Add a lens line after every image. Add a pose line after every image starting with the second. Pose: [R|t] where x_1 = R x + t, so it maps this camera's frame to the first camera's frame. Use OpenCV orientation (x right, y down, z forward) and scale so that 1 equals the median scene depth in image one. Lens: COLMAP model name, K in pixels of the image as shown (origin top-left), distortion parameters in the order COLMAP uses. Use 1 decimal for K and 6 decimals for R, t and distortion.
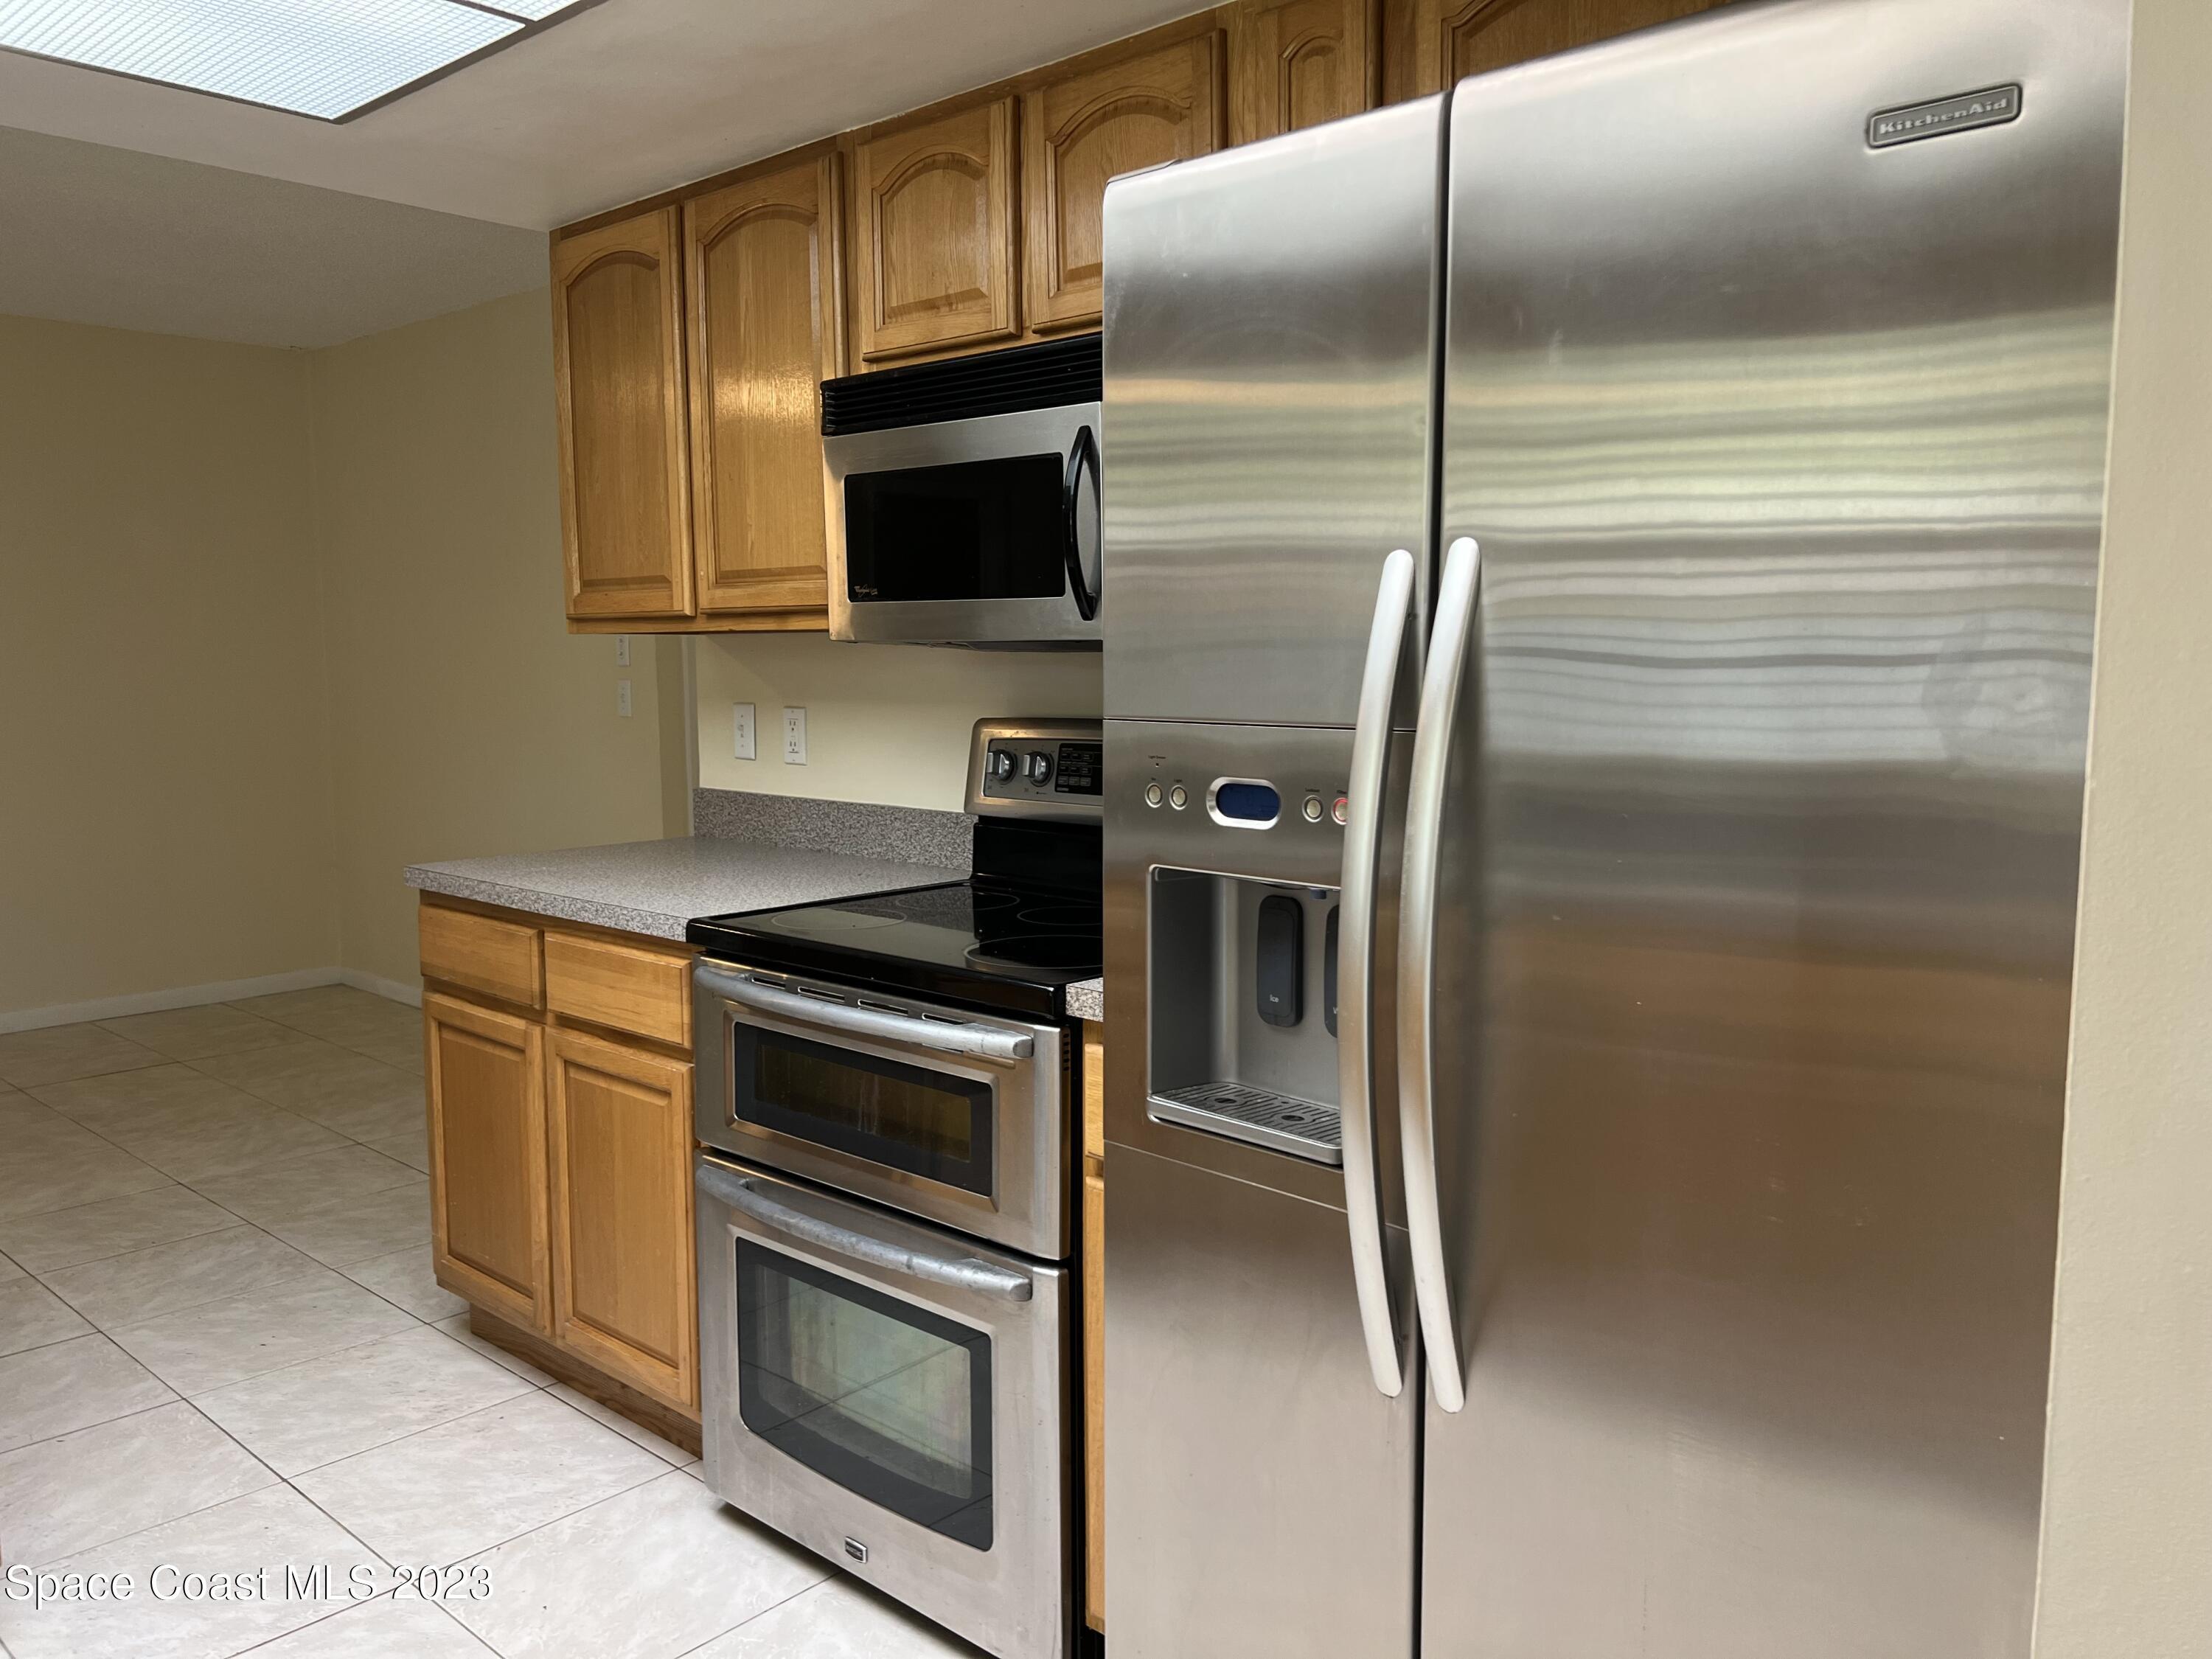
lens RADIAL K [[1665.8, 0, 1106.0], [0, 1665.8, 829.5], [0, 0, 1]] dist [0.010150, 0.003392]
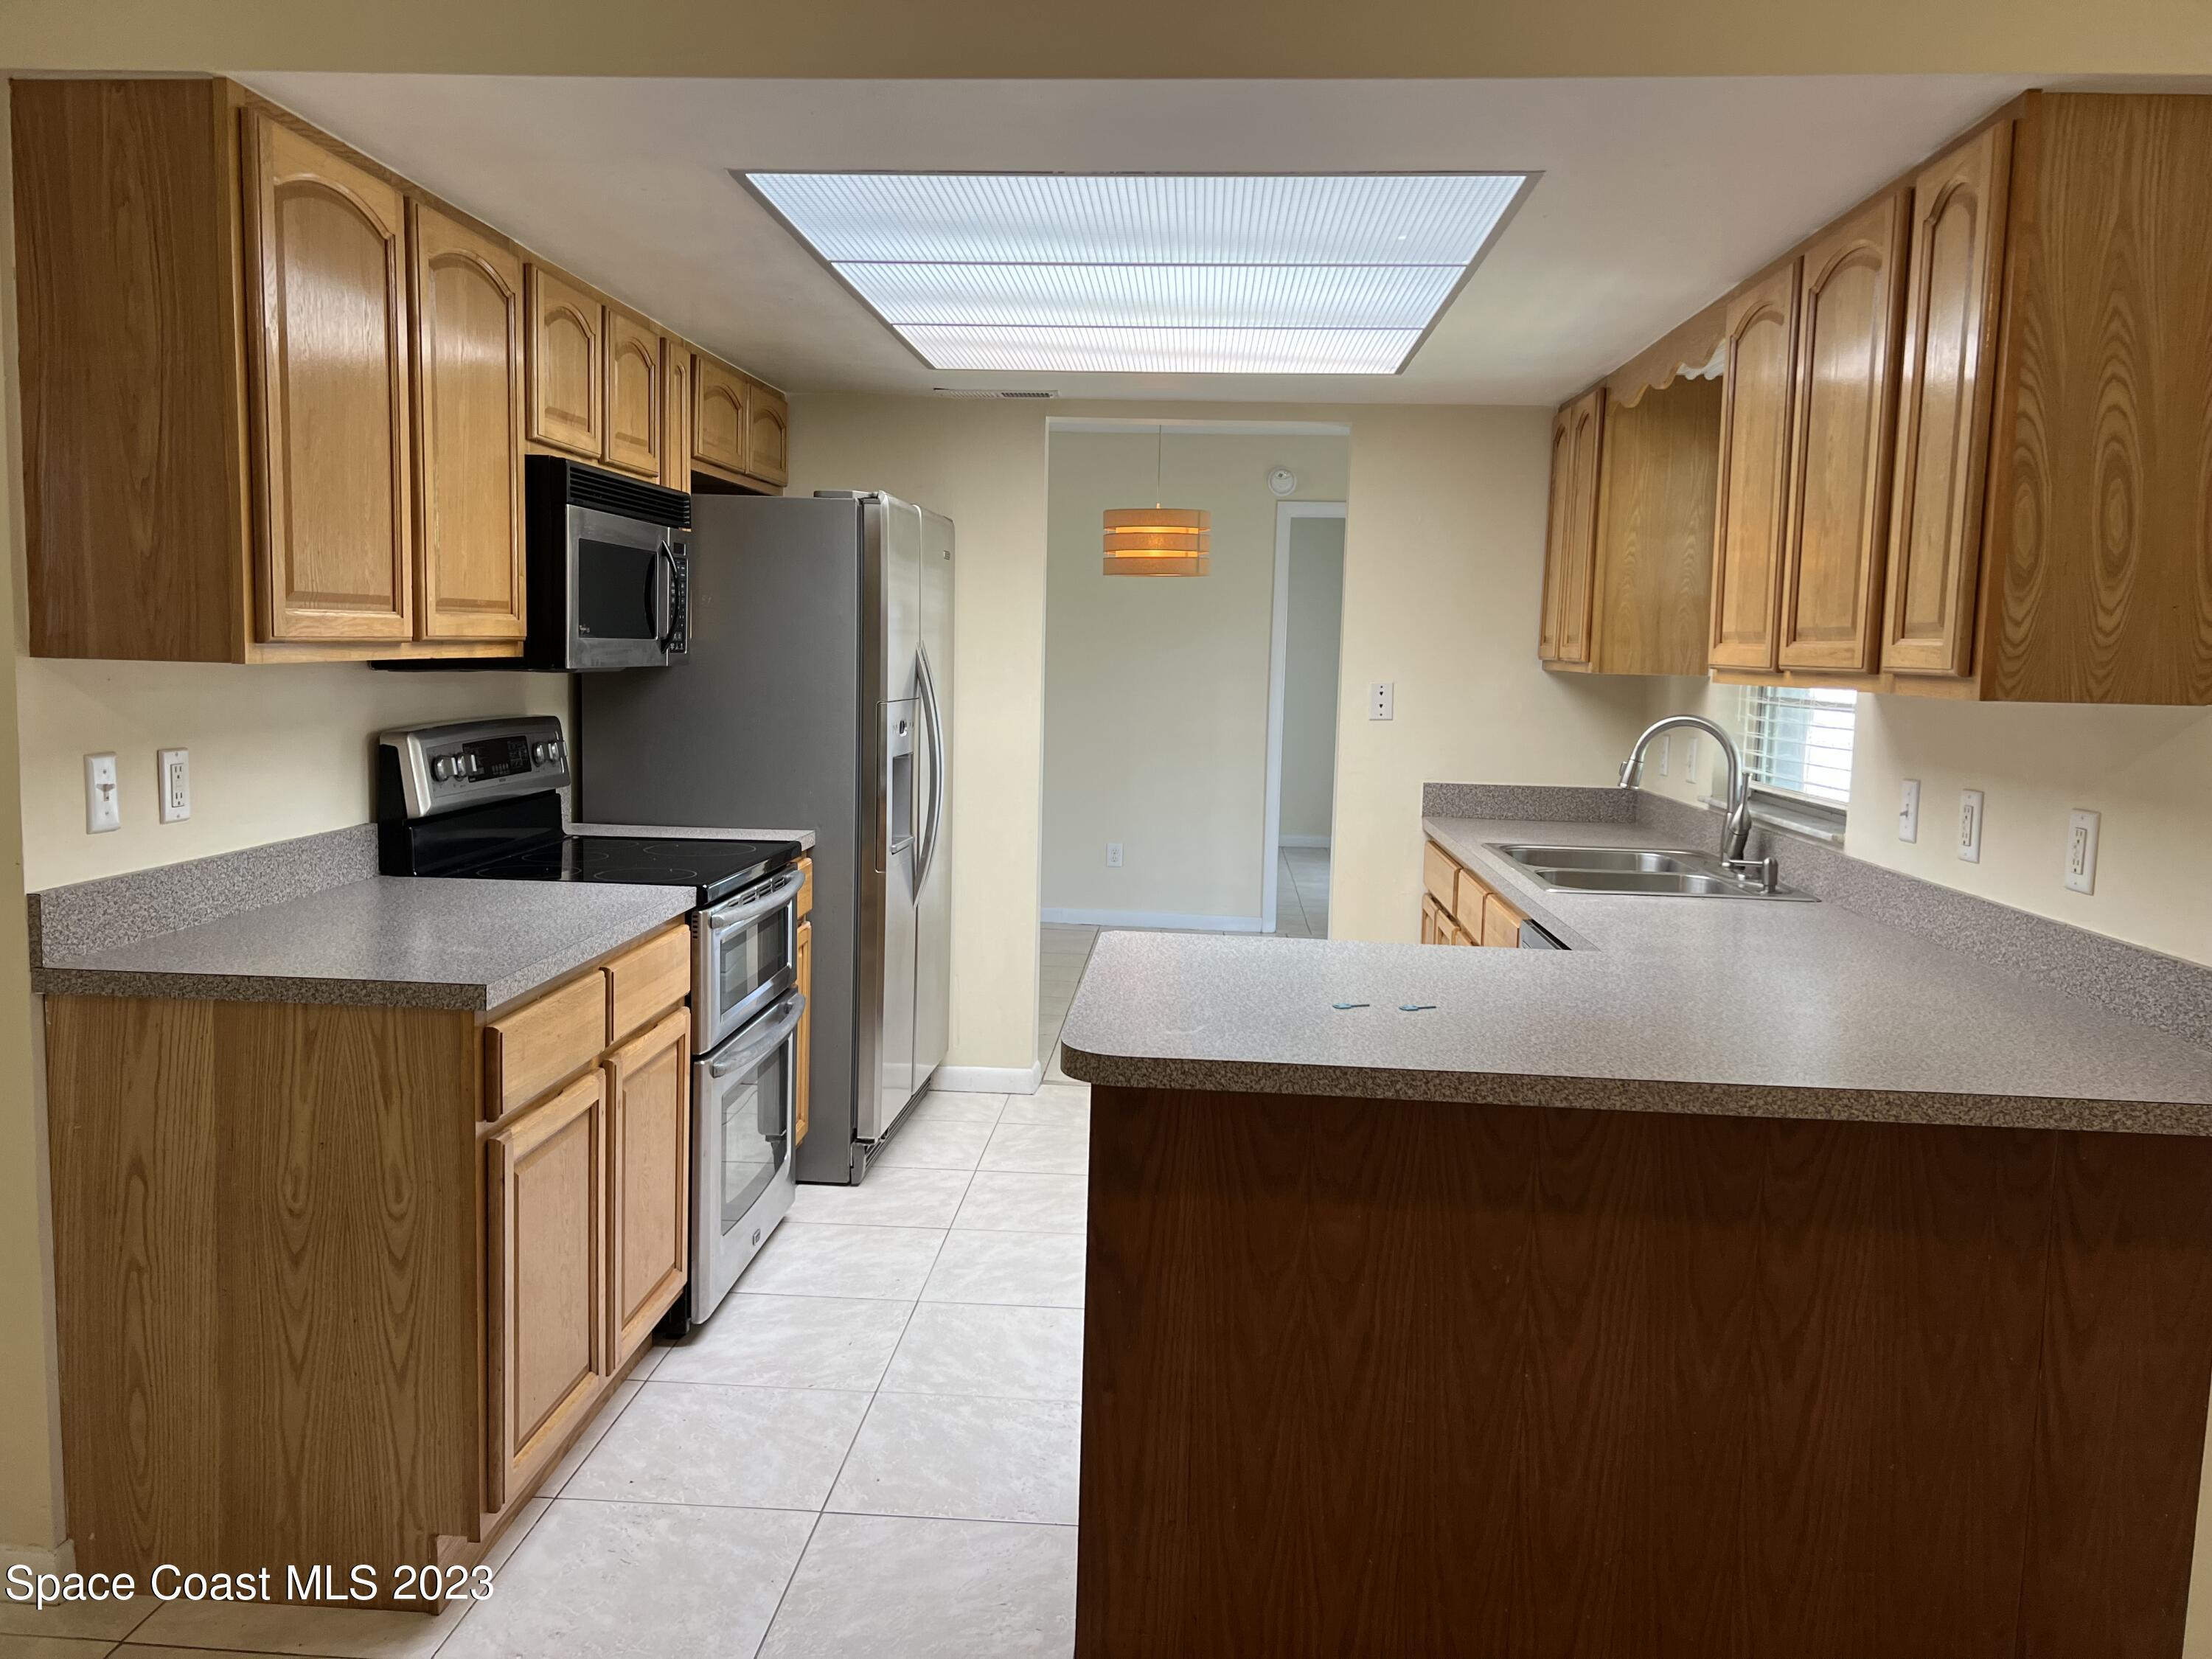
lens RADIAL K [[1665.8, 0, 1106.0], [0, 1665.8, 829.5], [0, 0, 1]] dist [0.010150, 0.003392]
pose [[-0.627132, -0.091139, 0.773562, -1.282047], [0.069290, 0.982666, 0.171949, -0.168200], [-0.775825, 0.161435, -0.609947, 1.355328]]
